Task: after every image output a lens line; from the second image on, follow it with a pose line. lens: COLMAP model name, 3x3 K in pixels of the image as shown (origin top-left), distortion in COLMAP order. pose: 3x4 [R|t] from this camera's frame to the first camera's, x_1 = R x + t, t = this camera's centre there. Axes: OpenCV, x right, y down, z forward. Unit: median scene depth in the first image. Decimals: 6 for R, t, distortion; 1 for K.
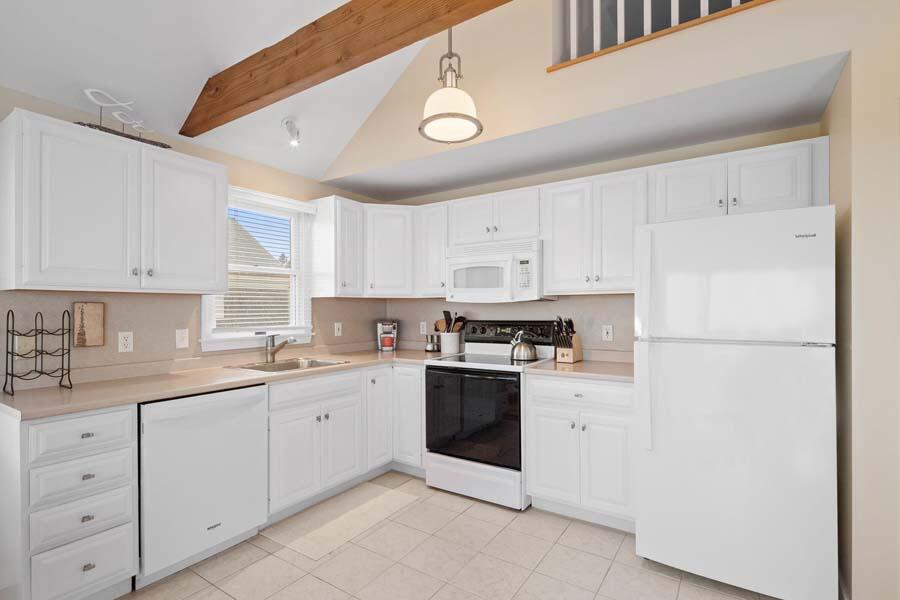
lens RADIAL K [[433.0, 0, 446.4], [0, 433.0, 310.7], [0, 0, 1]] dist [0.008883, -0.002459]
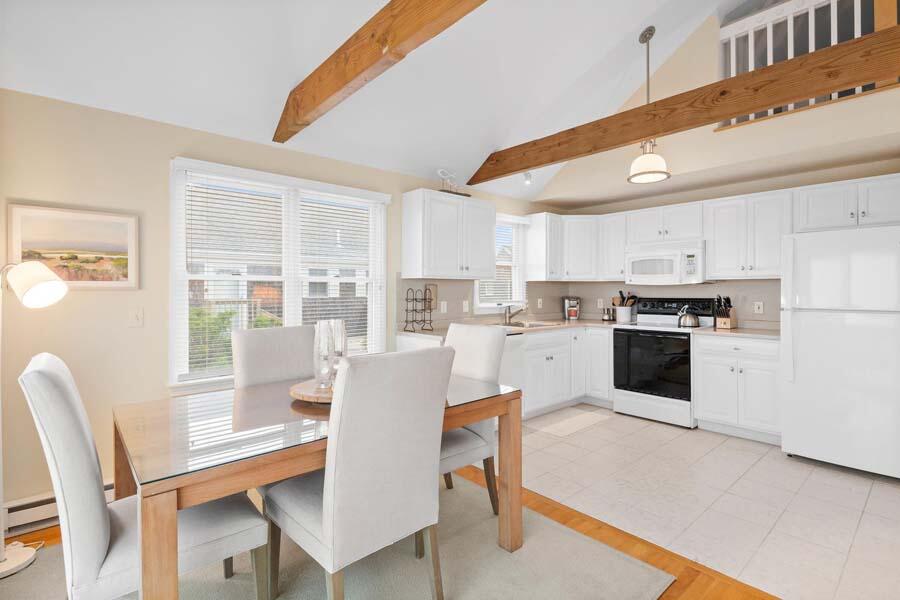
lens RADIAL K [[433.0, 0, 448.7], [0, 433.0, 289.8], [0, 0, 1]] dist [0.008883, -0.002459]
pose [[0.967644, 0.004639, -0.252277, -0.226524], [-0.005705, 0.999978, -0.003496, 0.006349], [0.252255, 0.004822, 0.967649, -0.565330]]
